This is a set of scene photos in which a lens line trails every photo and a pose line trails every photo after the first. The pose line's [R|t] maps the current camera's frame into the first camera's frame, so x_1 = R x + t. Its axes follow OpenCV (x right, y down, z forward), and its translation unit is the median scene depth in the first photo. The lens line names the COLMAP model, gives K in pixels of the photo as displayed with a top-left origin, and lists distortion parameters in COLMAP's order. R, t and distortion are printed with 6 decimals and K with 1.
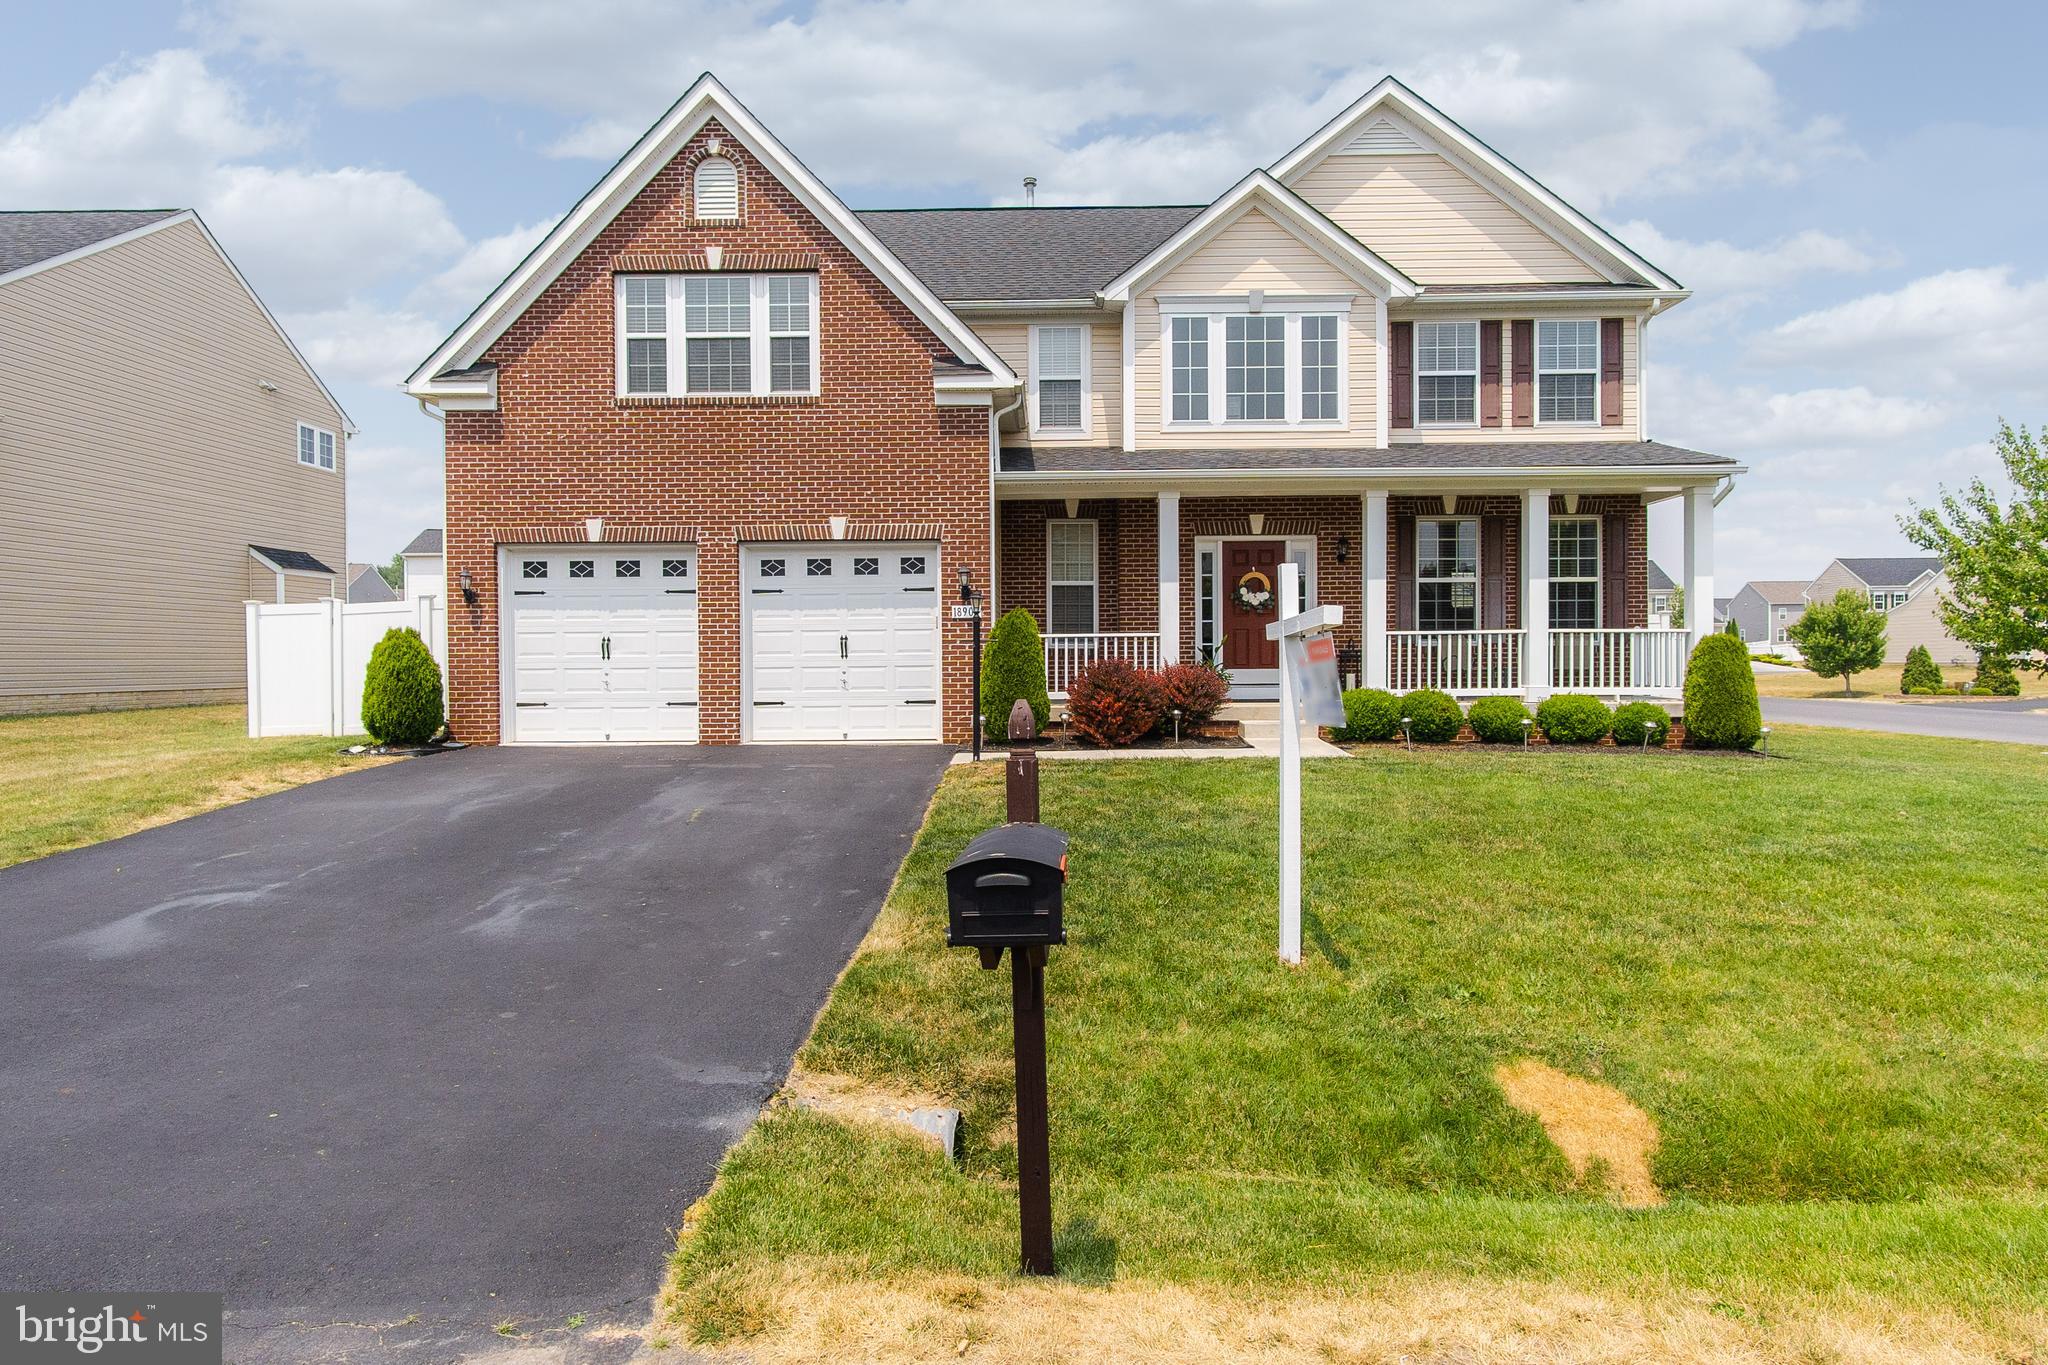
lens RADIAL K [[1098.8, 0, 1023.1], [0, 1098.8, 665.5], [0, 0, 1]] dist [0.007574, -0.000400]
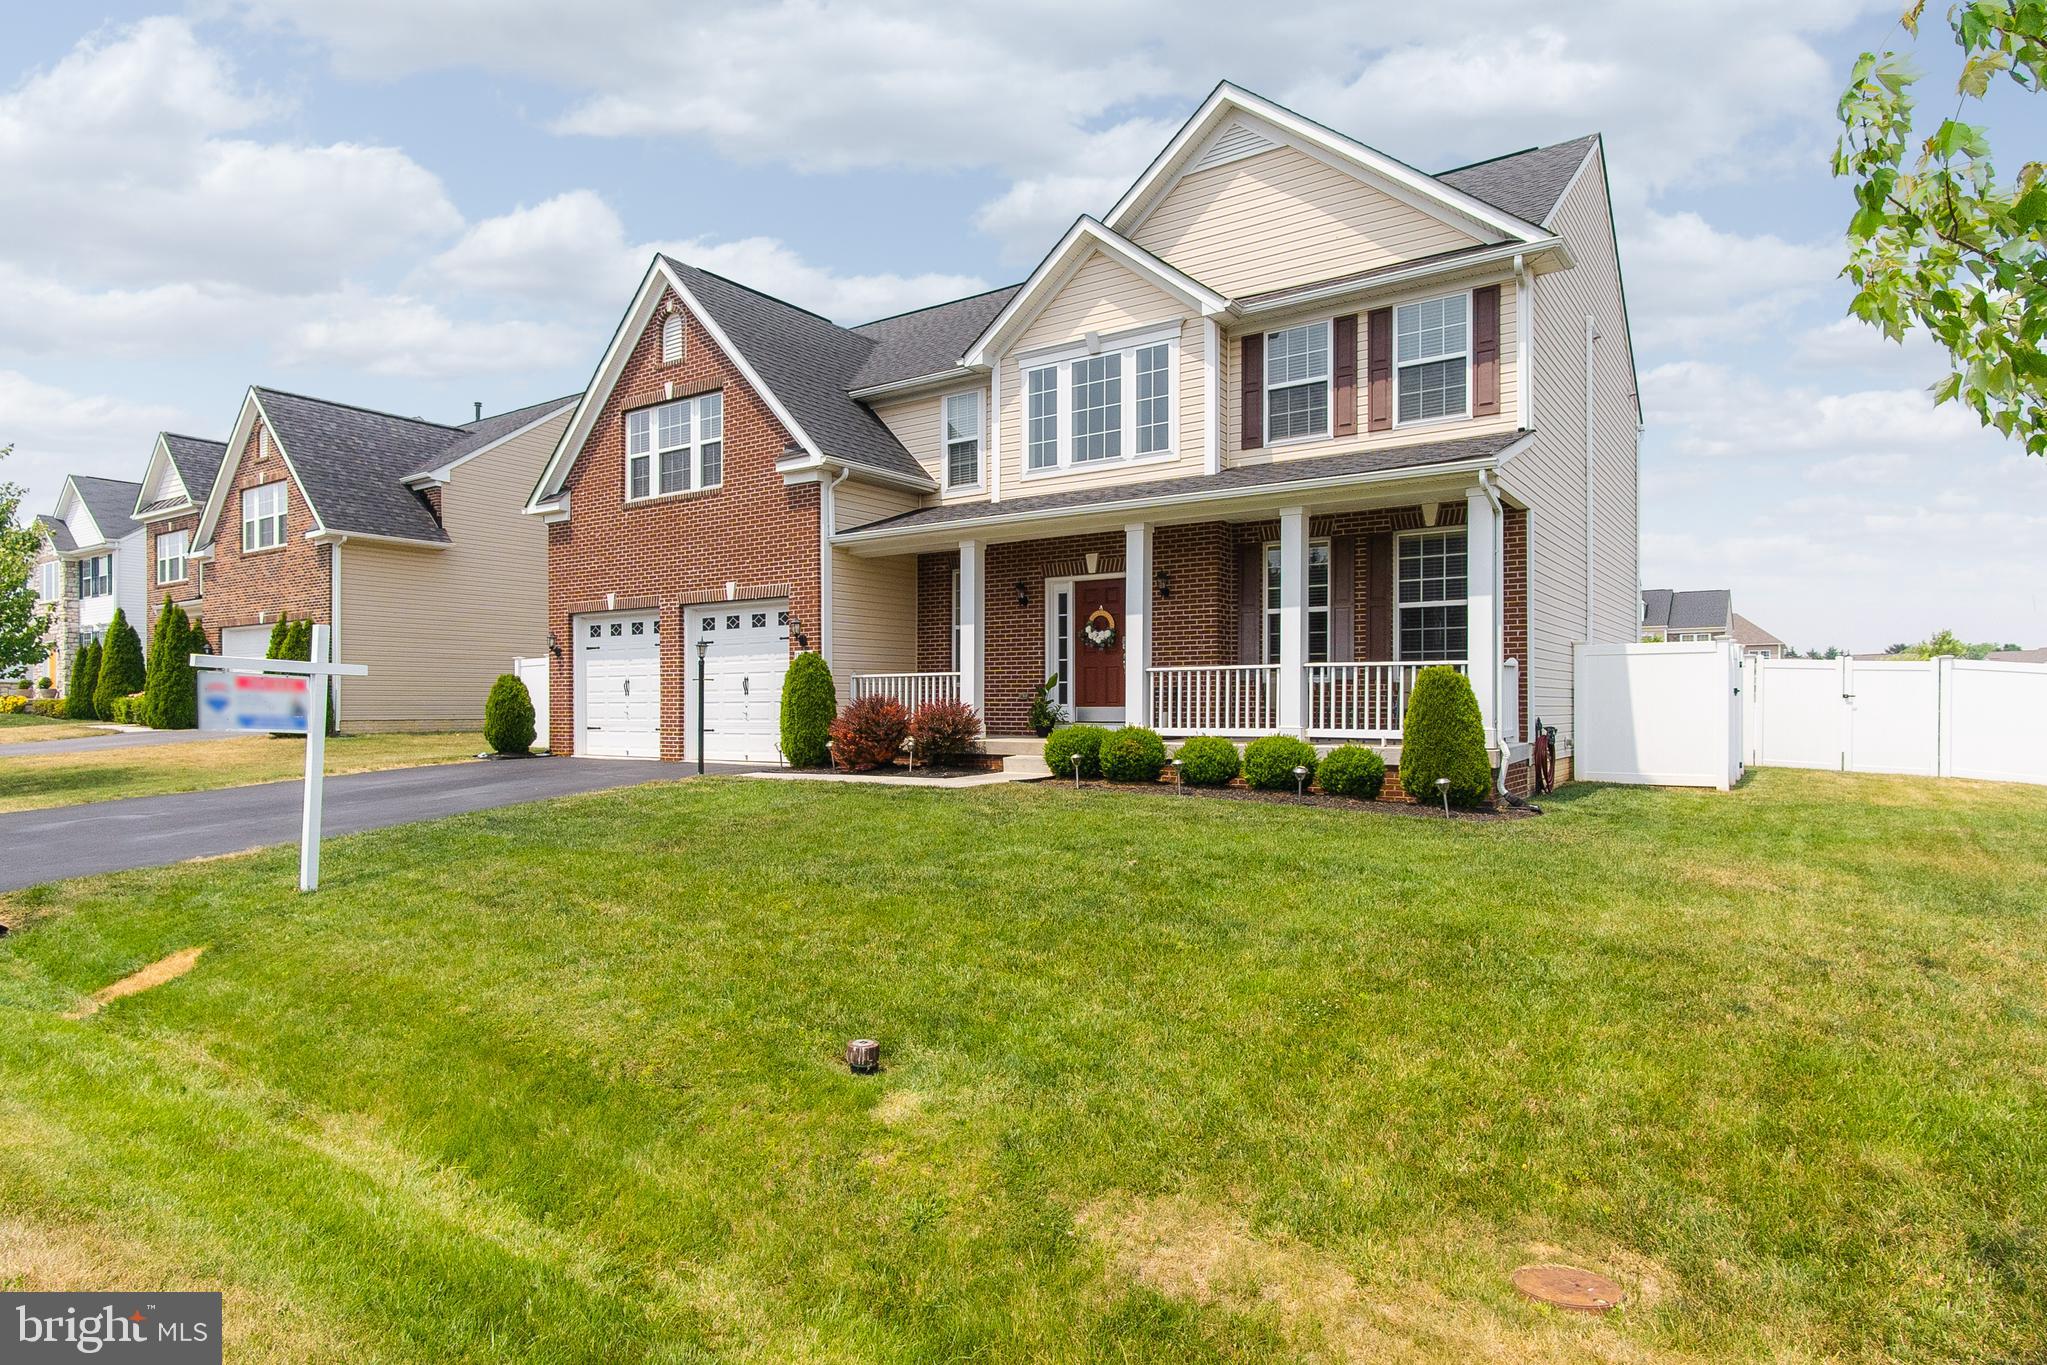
lens RADIAL K [[1098.2, 0, 1027.4], [0, 1098.2, 691.6], [0, 0, 1]] dist [0.007574, -0.000400]
pose [[0.837194, -0.000076, -0.546907, 0.791001], [-0.004557, 0.999964, -0.007115, -0.003187], [0.546888, 0.008449, 0.837163, 0.135653]]
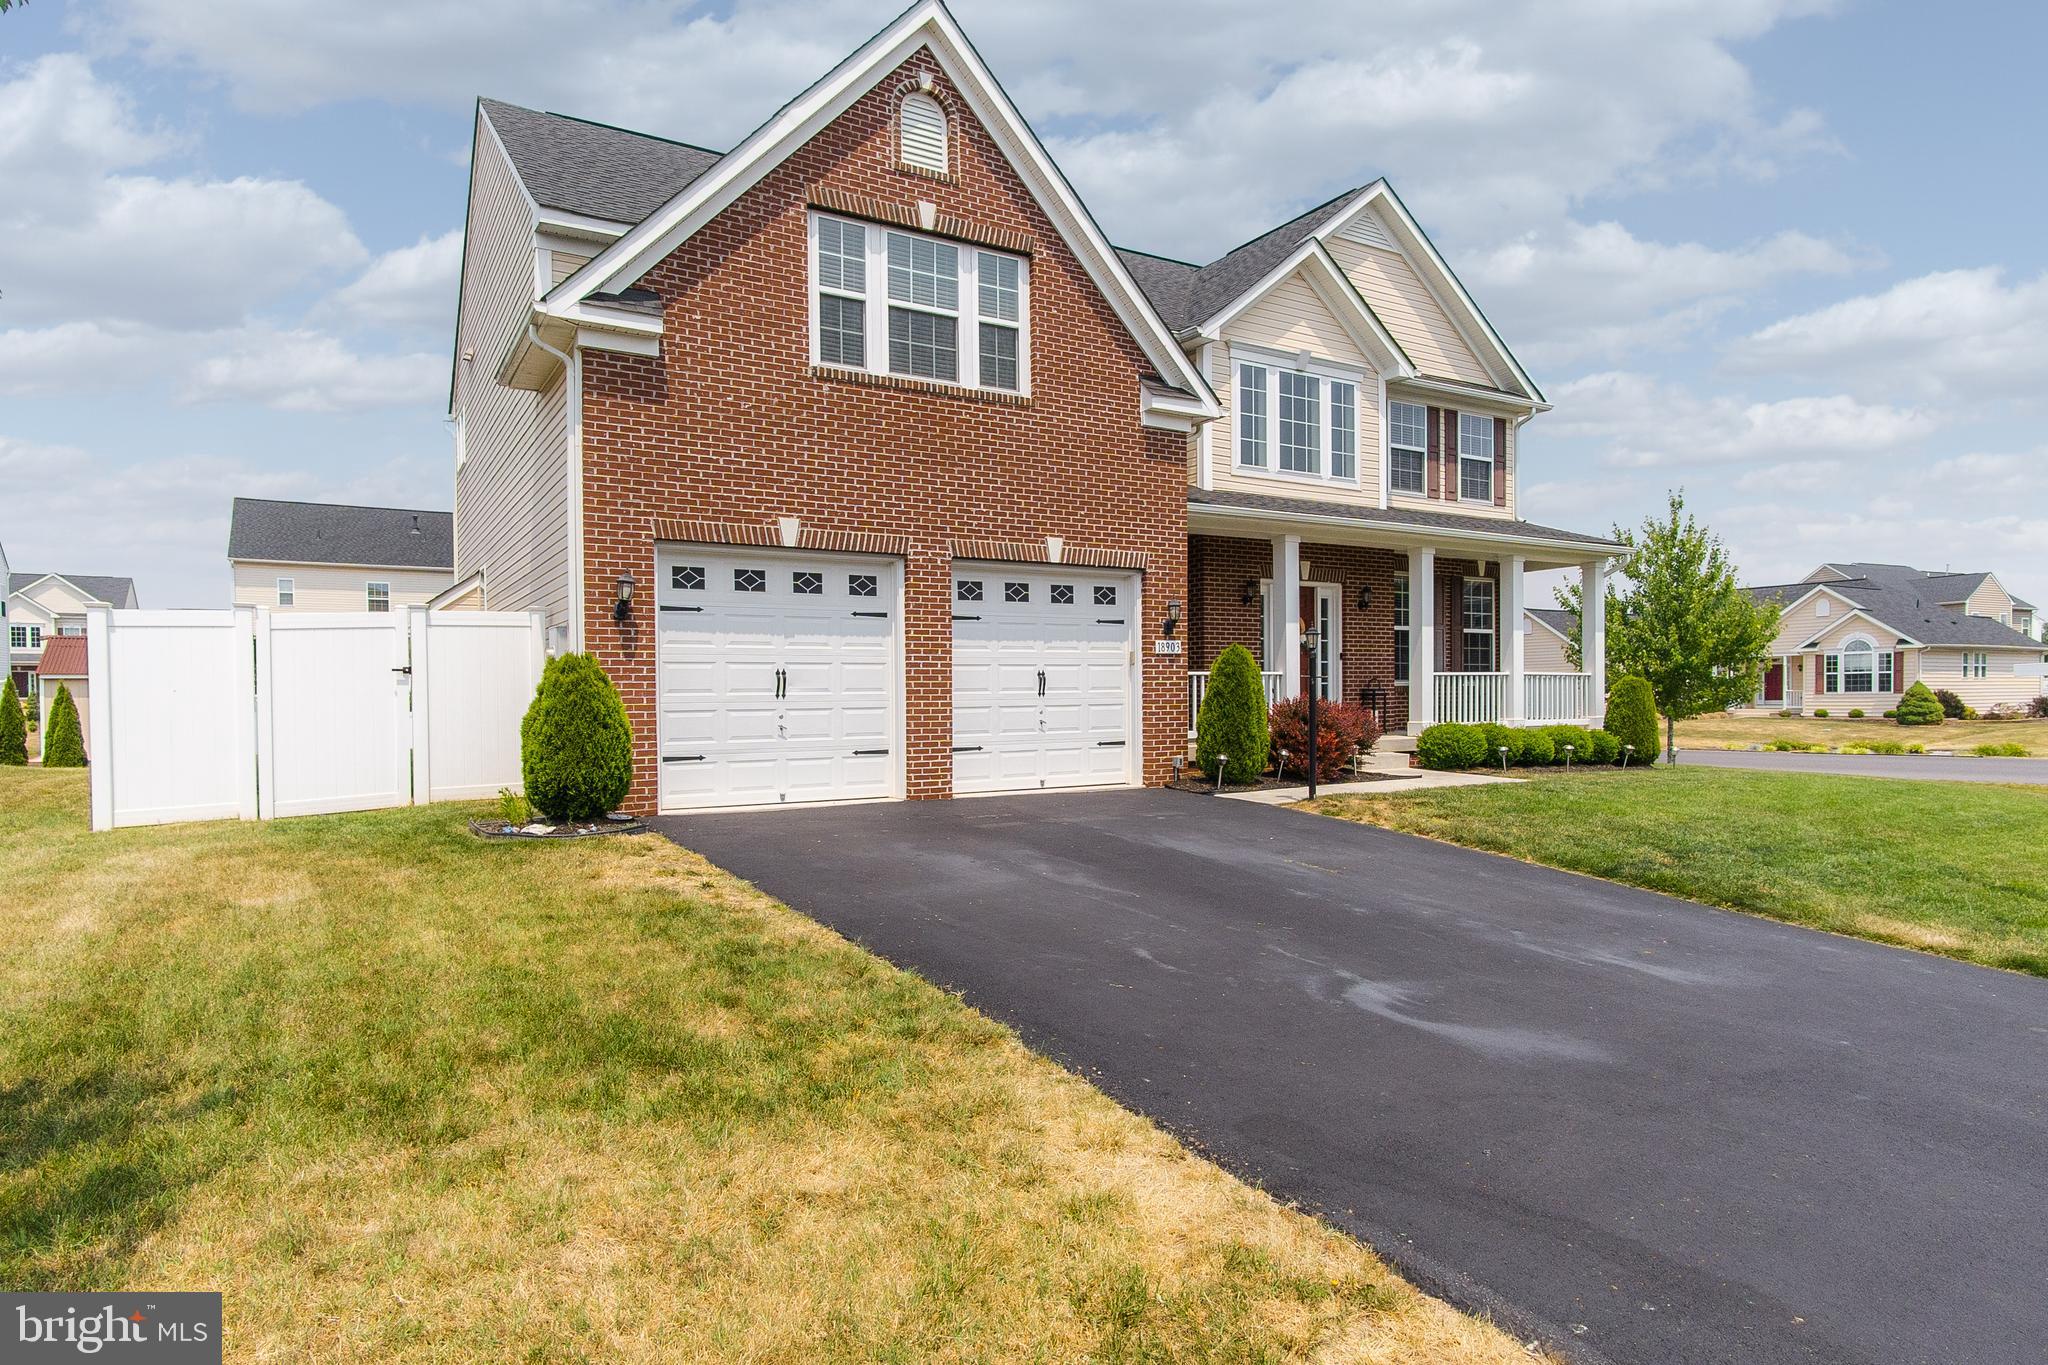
lens RADIAL K [[1168.0, 0, 1025.6], [0, 1168.0, 711.7], [0, 0, 1]] dist [0.006401, 0.000518]
pose [[0.844038, -0.007391, 0.536233, -0.689129], [0.005599, 0.999972, 0.004970, 0.001188], [-0.536255, -0.001192, 0.844055, 0.210878]]
